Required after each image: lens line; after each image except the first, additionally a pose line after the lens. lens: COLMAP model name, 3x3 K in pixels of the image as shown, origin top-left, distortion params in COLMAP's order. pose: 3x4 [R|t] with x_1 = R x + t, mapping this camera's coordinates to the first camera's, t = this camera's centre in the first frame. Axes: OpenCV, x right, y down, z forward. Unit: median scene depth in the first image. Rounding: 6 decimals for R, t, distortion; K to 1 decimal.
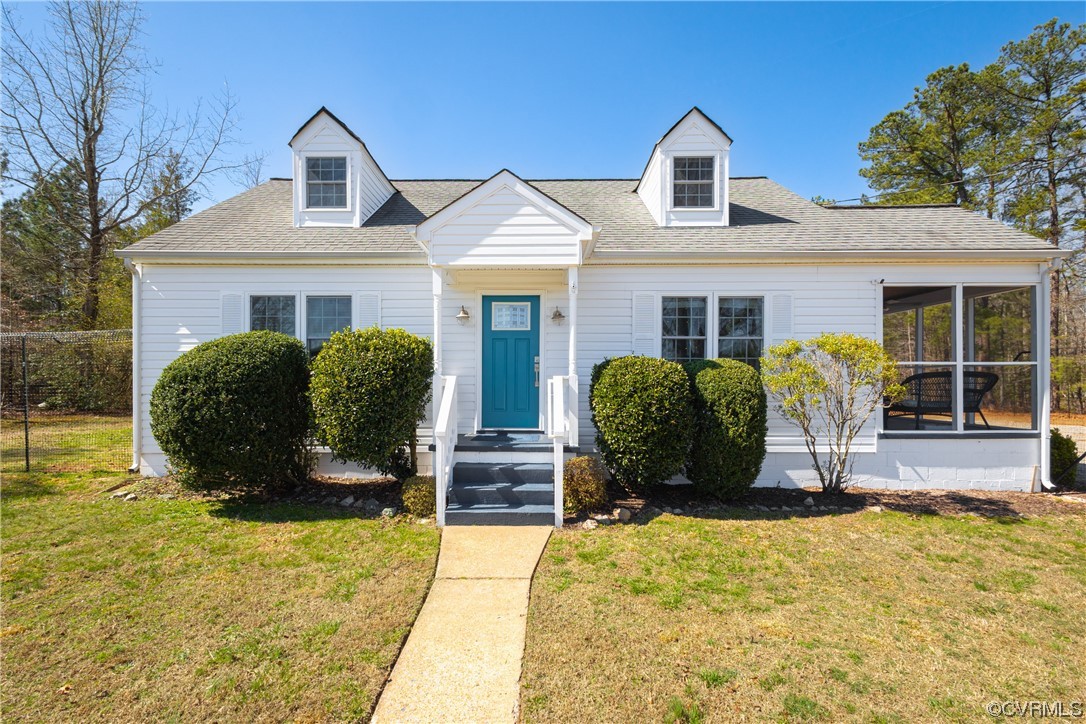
lens RADIAL K [[510.0, 0, 538.4], [0, 510.0, 382.3], [0, 0, 1]] dist [0.015271, -0.003454]
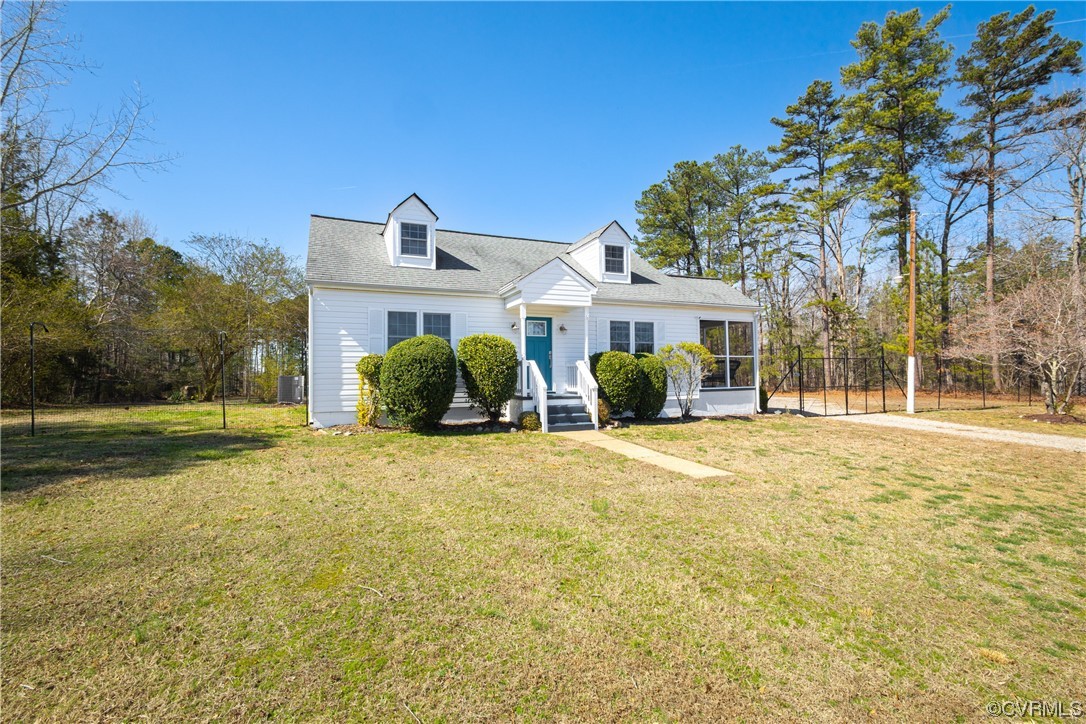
lens RADIAL K [[510.0, 0, 542.5], [0, 510.0, 361.8], [0, 0, 1]] dist [0.015271, -0.003454]
pose [[0.912536, 0.001575, 0.408993, -0.770597], [0.013242, 0.999355, -0.033393, 0.047931], [-0.408782, 0.035888, 0.911926, -0.641132]]
